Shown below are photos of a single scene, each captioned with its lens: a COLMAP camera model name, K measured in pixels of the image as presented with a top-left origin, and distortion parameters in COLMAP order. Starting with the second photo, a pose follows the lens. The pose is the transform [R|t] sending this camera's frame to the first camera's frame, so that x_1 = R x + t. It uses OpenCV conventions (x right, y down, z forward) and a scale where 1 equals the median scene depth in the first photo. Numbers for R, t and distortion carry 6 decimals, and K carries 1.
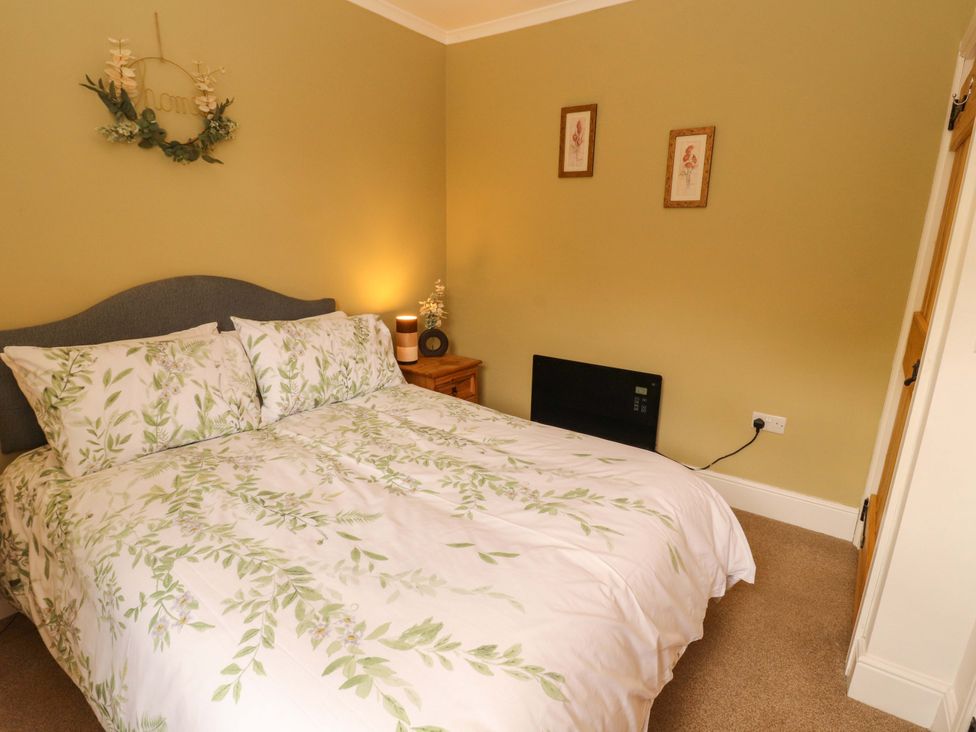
lens RADIAL K [[504.3, 0, 502.0], [0, 504.3, 366.3], [0, 0, 1]] dist [-0.001577, -0.000218]
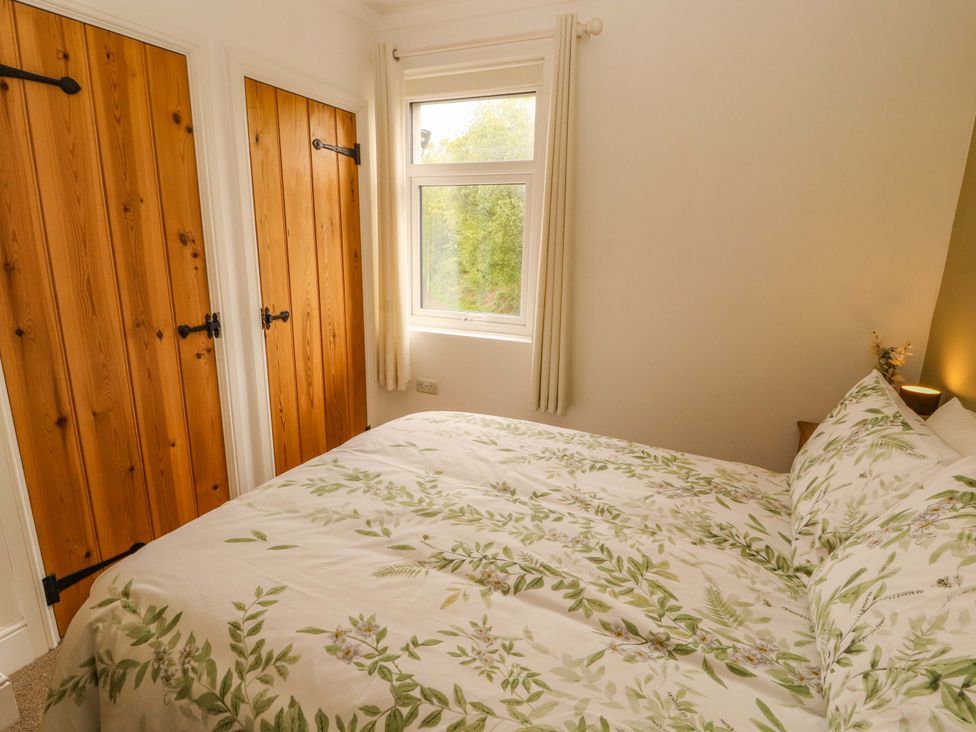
lens RADIAL K [[508.9, 0, 490.9], [0, 508.9, 365.0], [0, 0, 1]] dist [0.002708, -0.016600]
pose [[-0.985652, -0.011383, -0.168406, -0.004478], [-0.090430, 0.878065, 0.469919, -0.414496], [0.142522, 0.478405, -0.866496, 1.567291]]
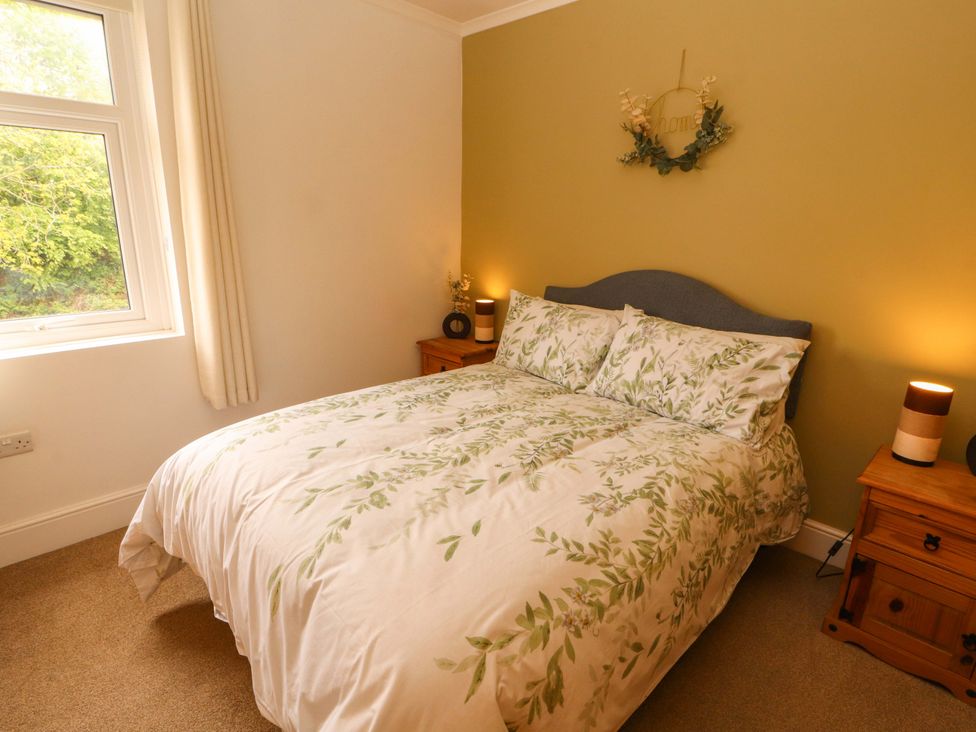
lens RADIAL K [[508.9, 0, 490.9], [0, 508.9, 365.0], [0, 0, 1]] dist [0.002708, -0.016600]
pose [[-0.174797, 0.236377, -0.955810, 0.813220], [-0.281297, 0.918305, 0.278545, -0.251752], [0.943567, 0.317555, -0.094025, 1.036929]]
